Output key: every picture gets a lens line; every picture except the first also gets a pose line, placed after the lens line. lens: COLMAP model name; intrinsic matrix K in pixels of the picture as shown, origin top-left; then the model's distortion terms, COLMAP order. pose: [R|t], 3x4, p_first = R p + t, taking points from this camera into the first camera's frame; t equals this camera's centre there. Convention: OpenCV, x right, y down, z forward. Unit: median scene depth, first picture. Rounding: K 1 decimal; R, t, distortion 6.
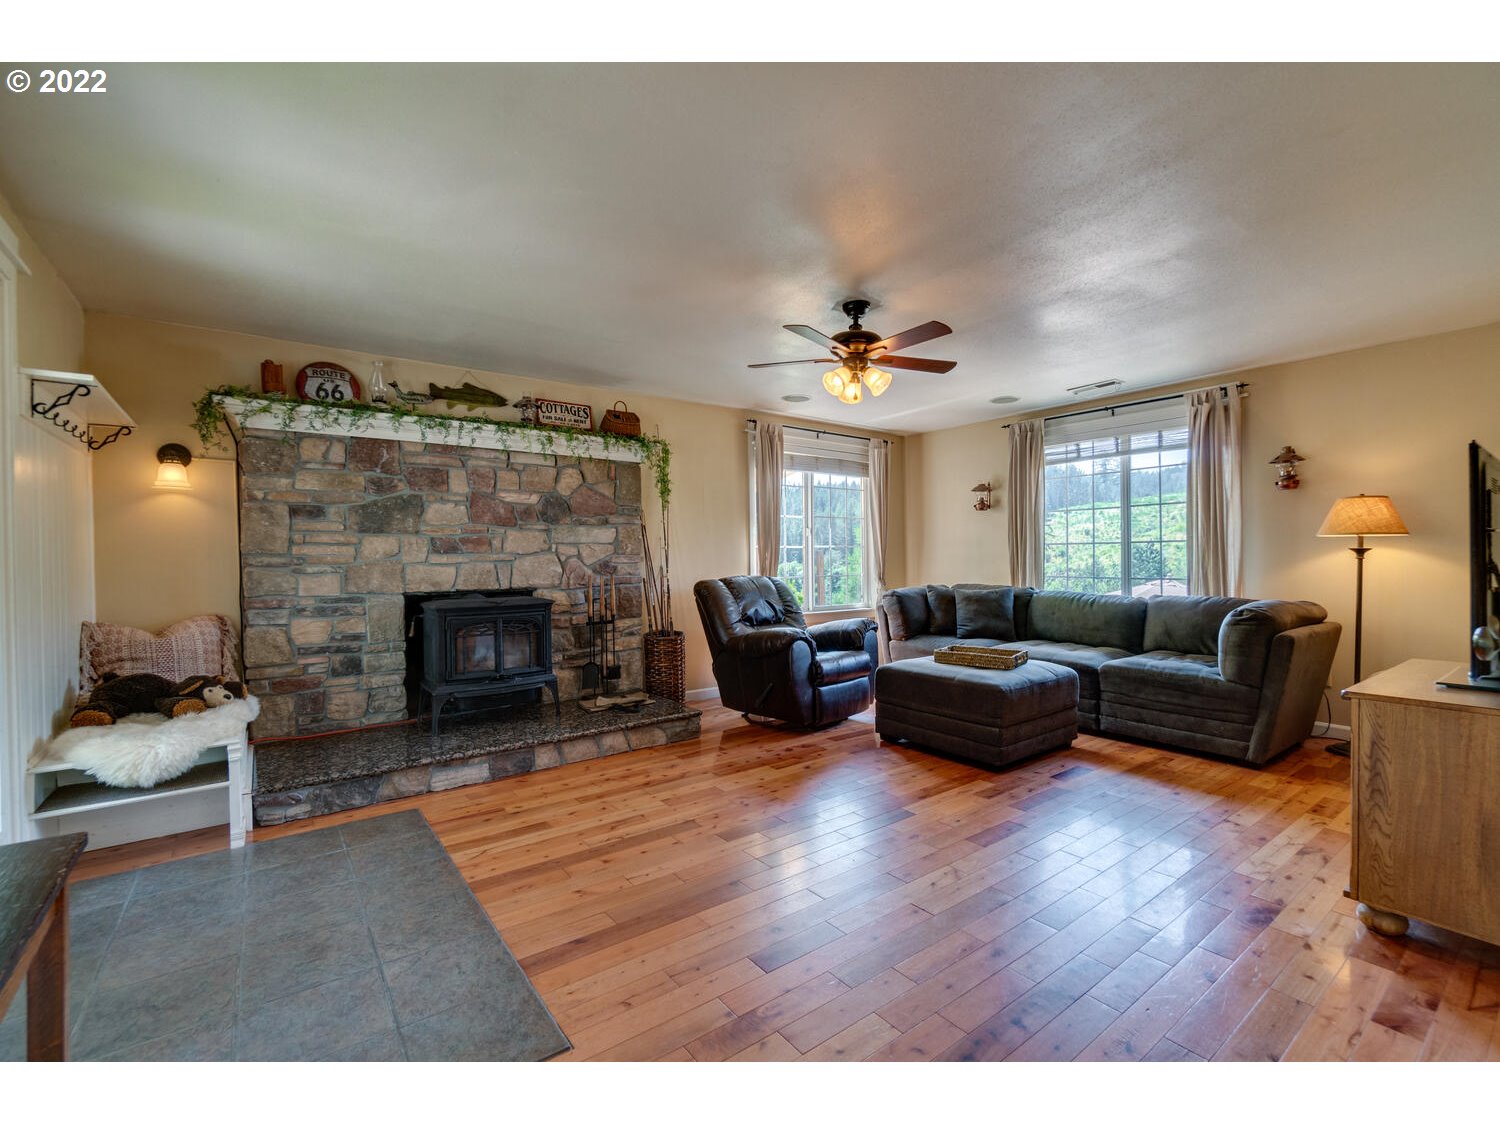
lens RADIAL K [[646.8, 0, 753.2], [0, 646.8, 564.3], [0, 0, 1]] dist [-0.001913, 0.000977]
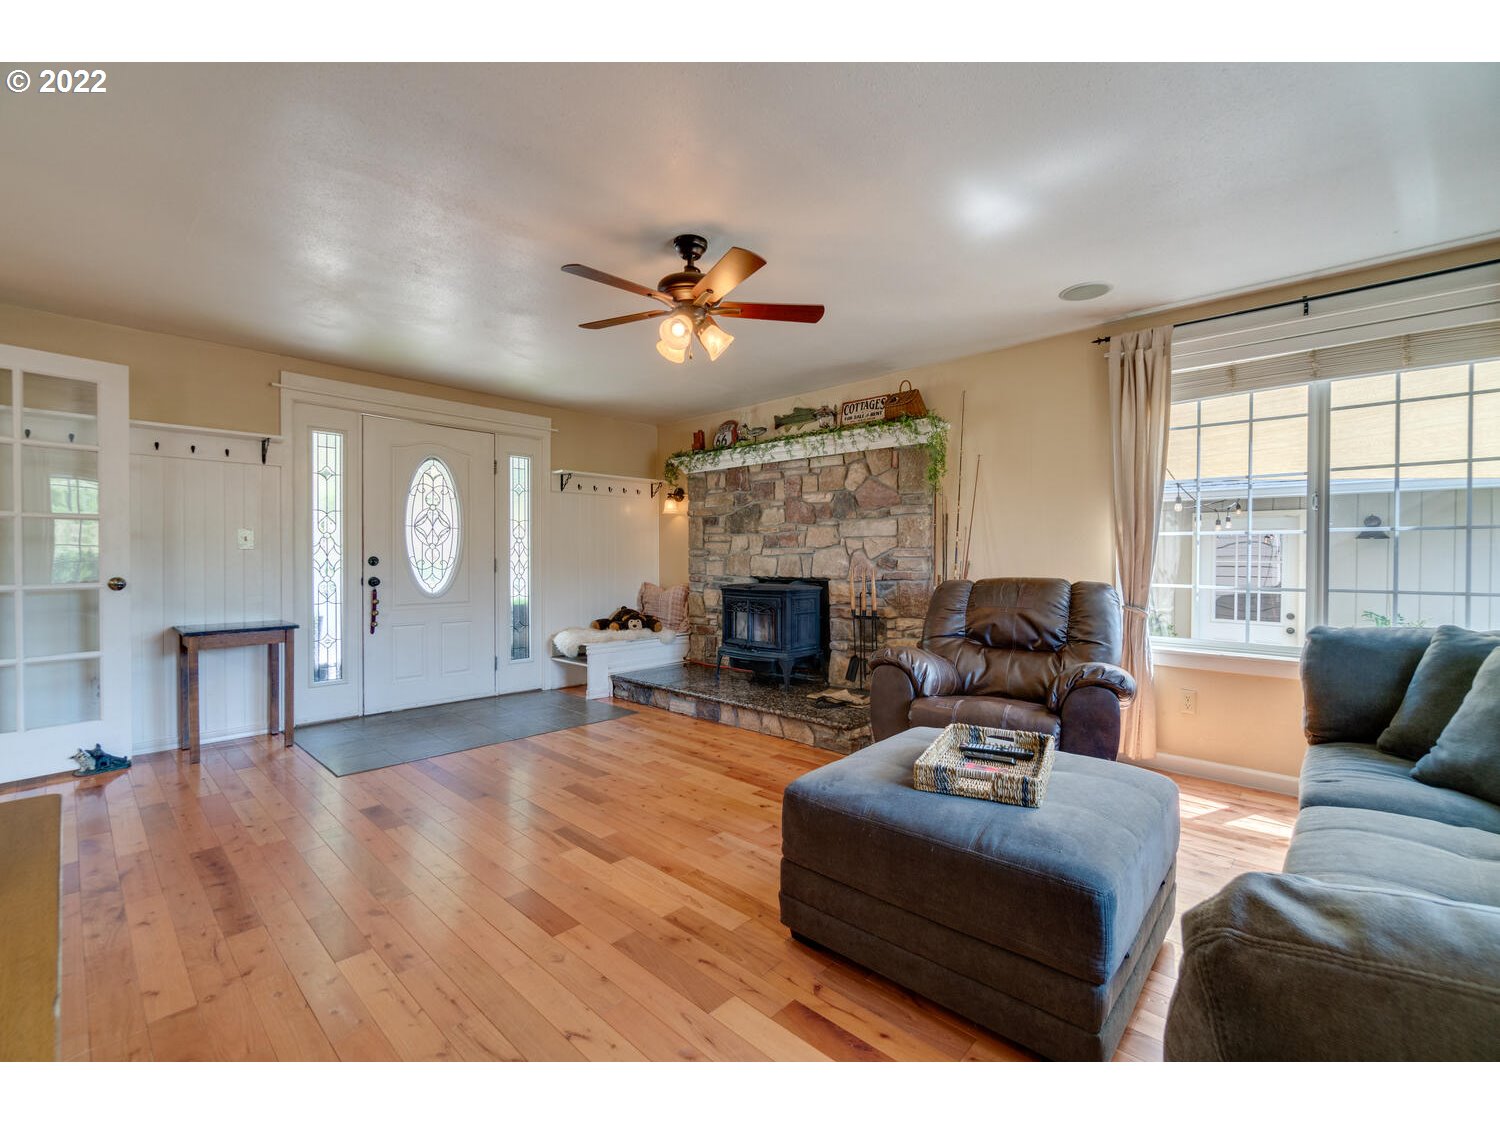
lens RADIAL K [[646.8, 0, 755.7], [0, 646.8, 562.1], [0, 0, 1]] dist [-0.001913, 0.000977]
pose [[0.180511, 0.018579, -0.983397, 0.776293], [-0.011445, 0.999794, 0.016788, -0.009153], [0.983506, 0.008225, 0.180687, 0.735076]]
